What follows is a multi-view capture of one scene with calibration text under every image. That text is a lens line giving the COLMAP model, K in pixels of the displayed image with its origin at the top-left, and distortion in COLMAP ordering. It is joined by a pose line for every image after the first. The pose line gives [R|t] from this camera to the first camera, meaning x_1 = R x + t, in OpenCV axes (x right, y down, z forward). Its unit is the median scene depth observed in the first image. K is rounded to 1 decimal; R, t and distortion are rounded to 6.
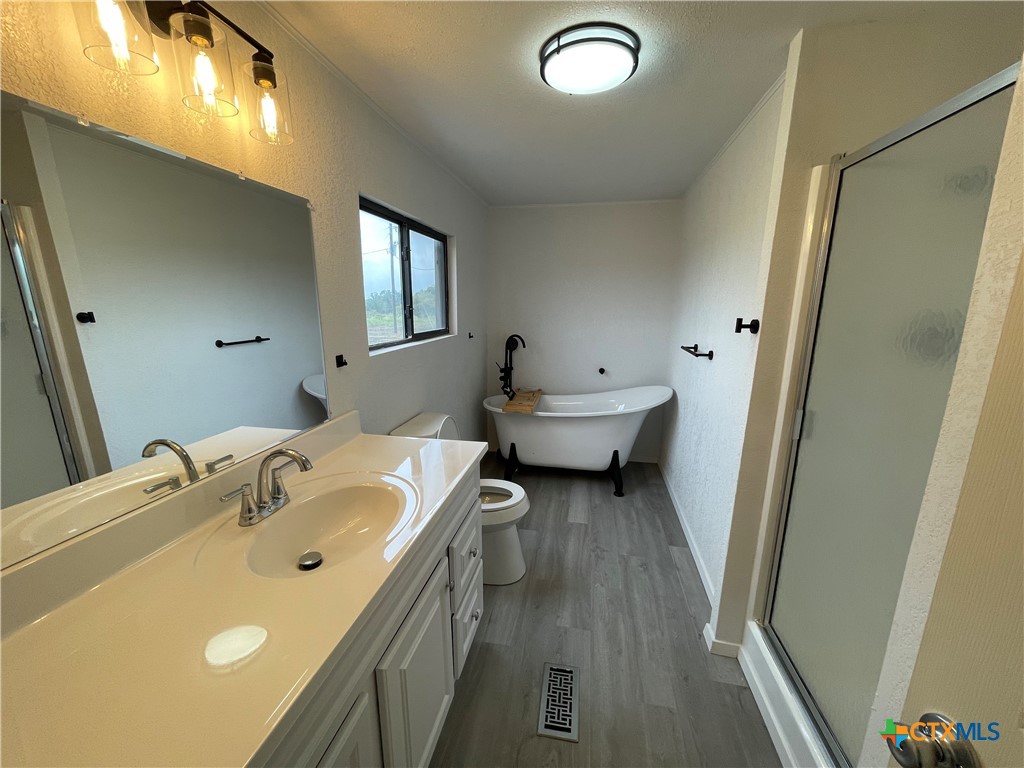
lens RADIAL K [[408.5, 0, 512.0], [0, 408.5, 384.0], [0, 0, 1]] dist [-0.000623, -0.000013]
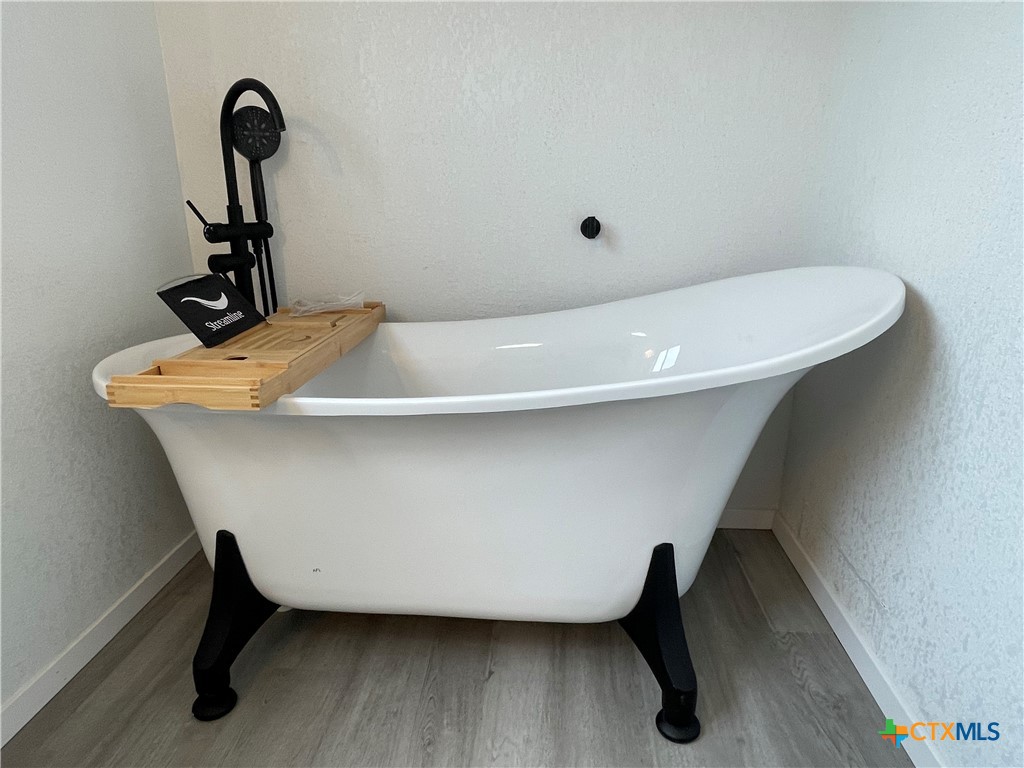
lens RADIAL K [[624.5, 0, 512.0], [0, 624.5, 384.0], [0, 0, 1]] dist [0.001192, 0.000173]
pose [[0.993768, -0.043676, 0.102560, 0.128020], [0.032885, 0.993965, 0.104649, 0.029178], [-0.106511, -0.100624, 0.989207, 0.628364]]
